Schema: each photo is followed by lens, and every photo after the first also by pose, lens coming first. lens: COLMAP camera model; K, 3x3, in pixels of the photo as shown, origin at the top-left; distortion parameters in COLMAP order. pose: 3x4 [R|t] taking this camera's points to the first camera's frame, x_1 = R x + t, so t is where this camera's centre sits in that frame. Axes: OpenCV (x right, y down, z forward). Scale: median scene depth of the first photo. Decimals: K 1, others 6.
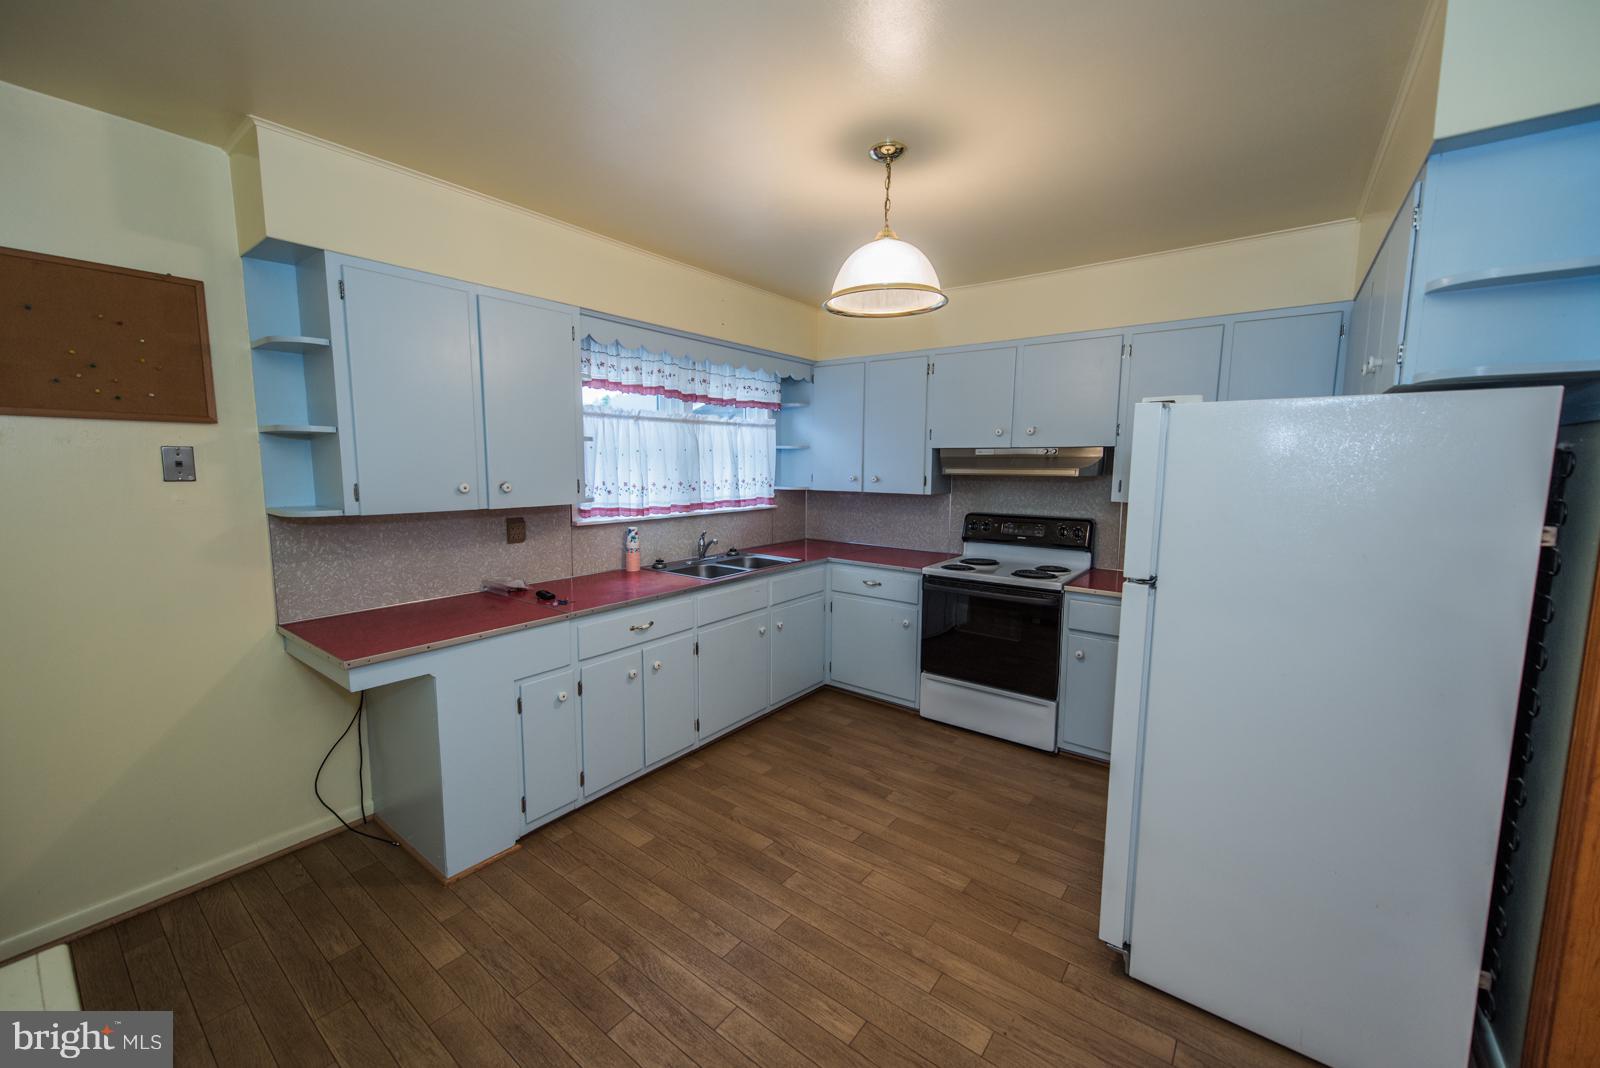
lens RADIAL K [[618.0, 0, 795.3], [0, 618.0, 530.3], [0, 0, 1]] dist [-0.001893, -0.002743]
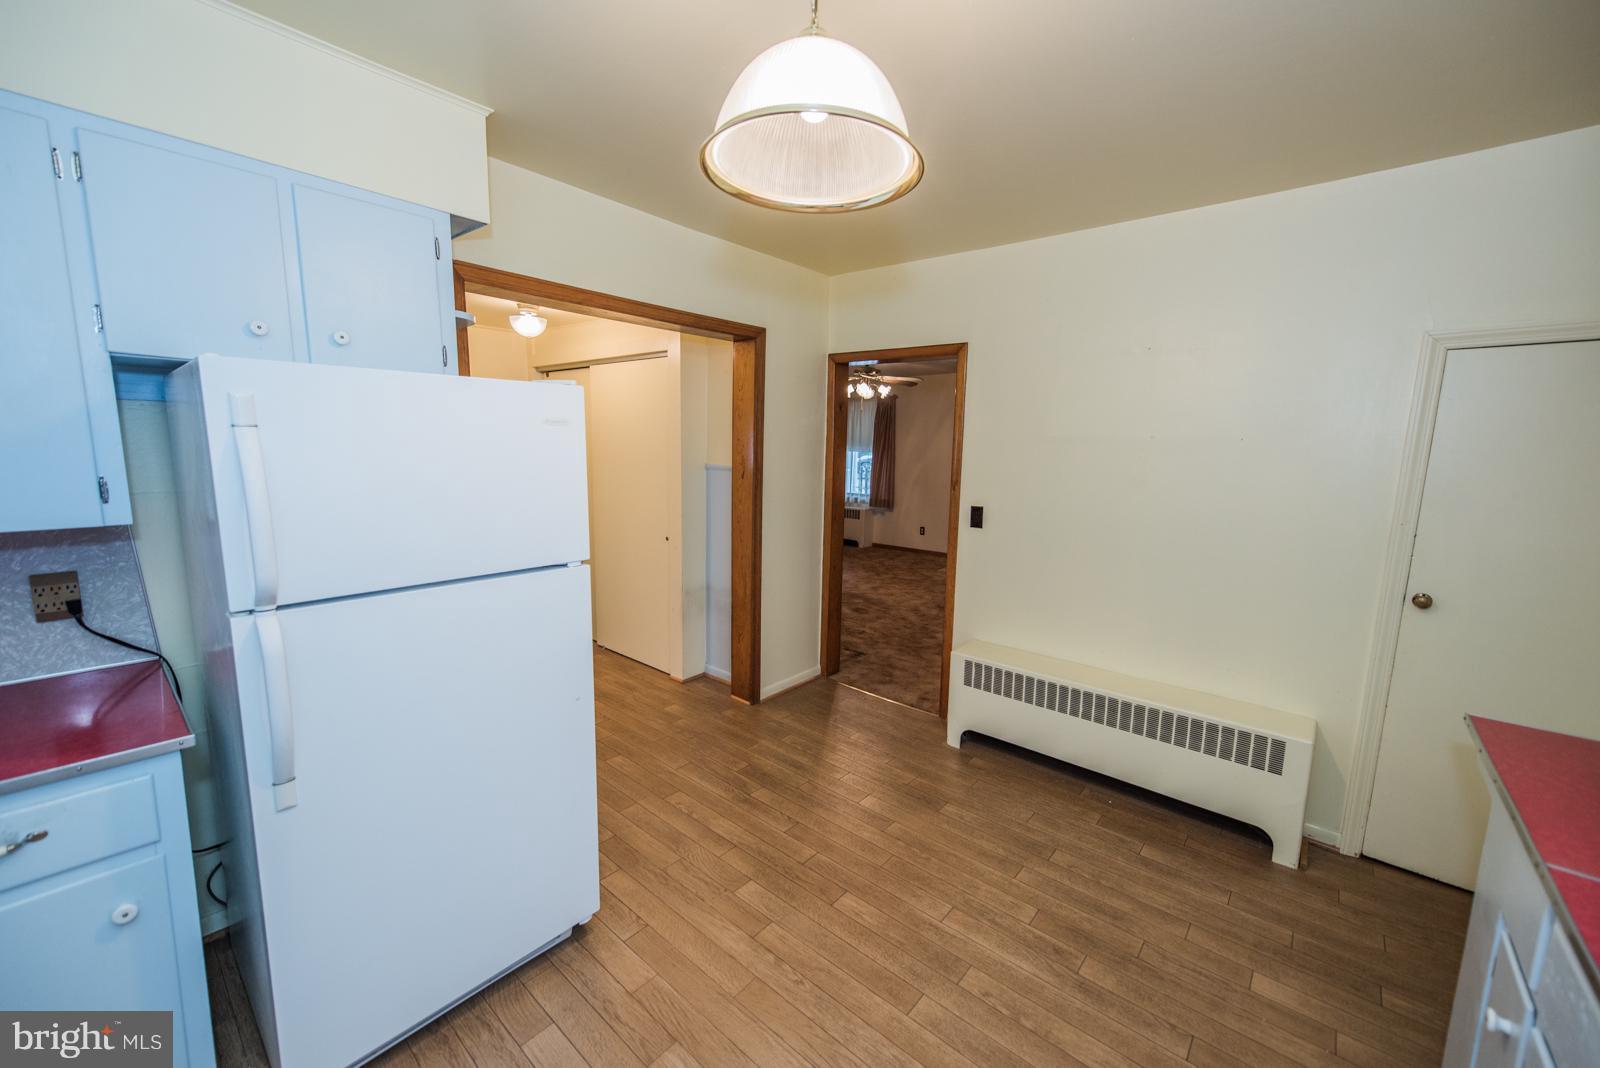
lens RADIAL K [[618.0, 0, 789.7], [0, 618.0, 531.8], [0, 0, 1]] dist [-0.001893, -0.002743]
pose [[-0.997253, -0.036311, 0.064554, 0.091478], [-0.018831, 0.967243, 0.253153, -0.149237], [-0.071632, 0.251242, -0.965270, 1.258617]]
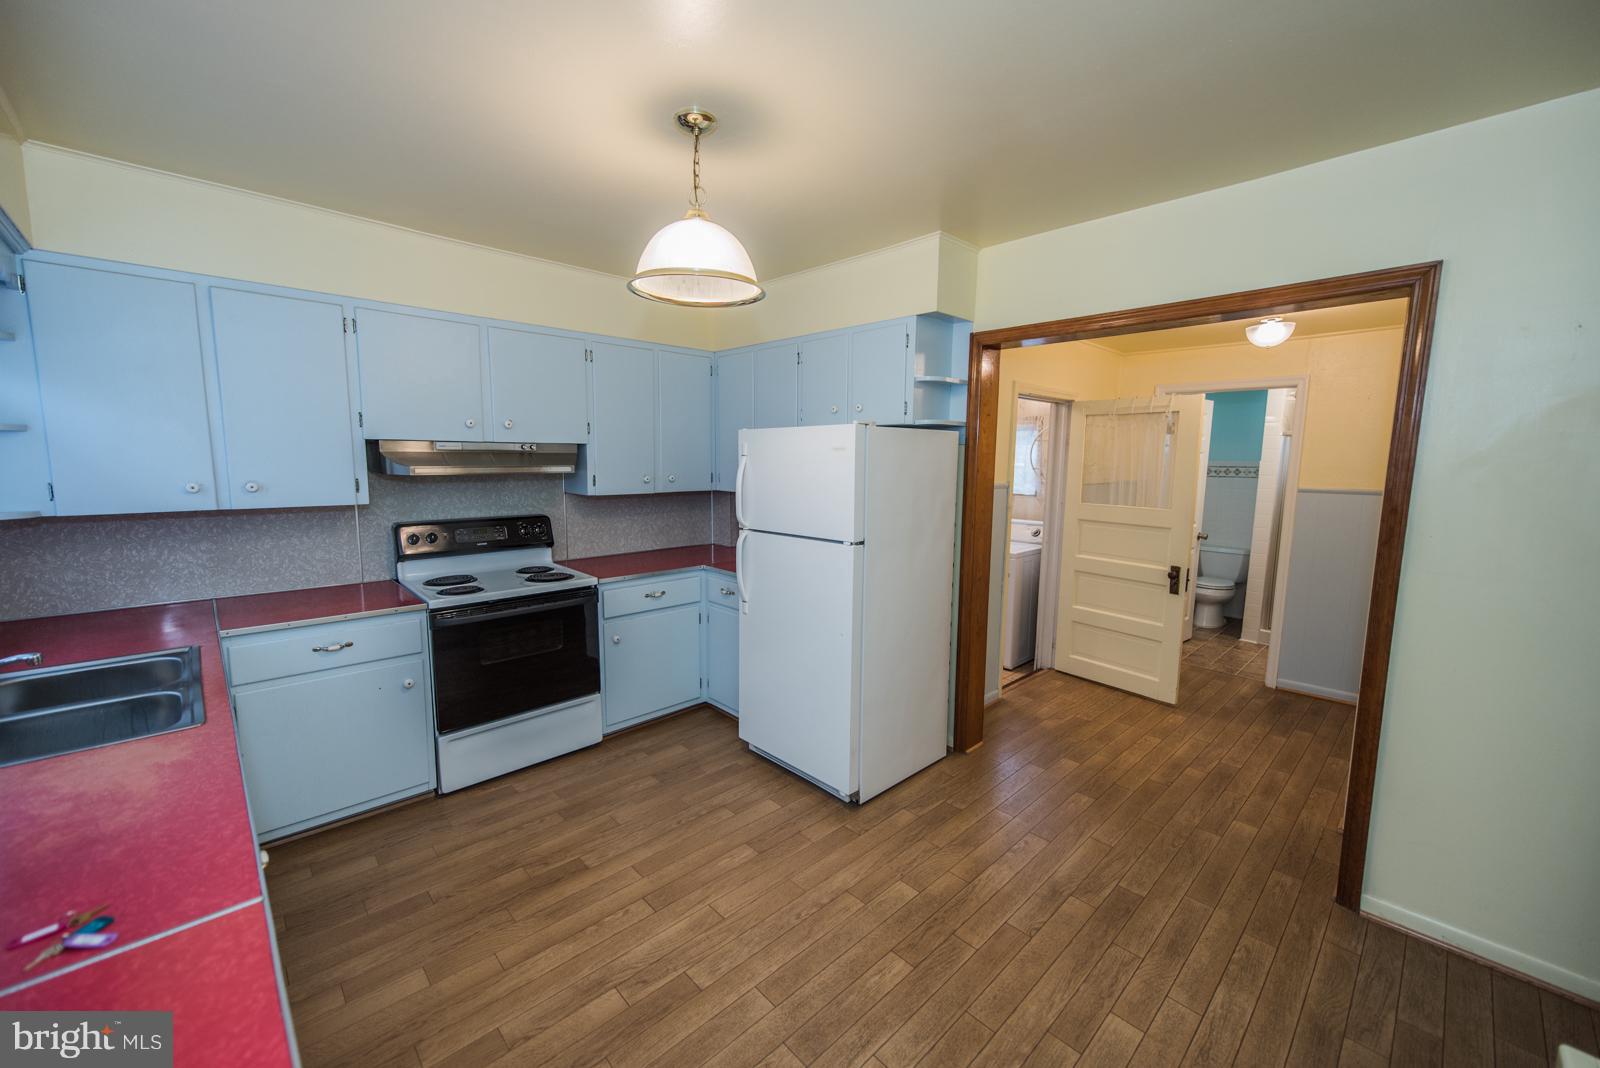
lens RADIAL K [[618.0, 0, 799.8], [0, 618.0, 528.0], [0, 0, 1]] dist [-0.001893, -0.002743]
pose [[0.154688, -0.120180, 0.980627, -0.595586], [0.101287, 0.989273, 0.105263, -0.080028], [-0.982758, 0.083042, 0.165201, 0.570330]]
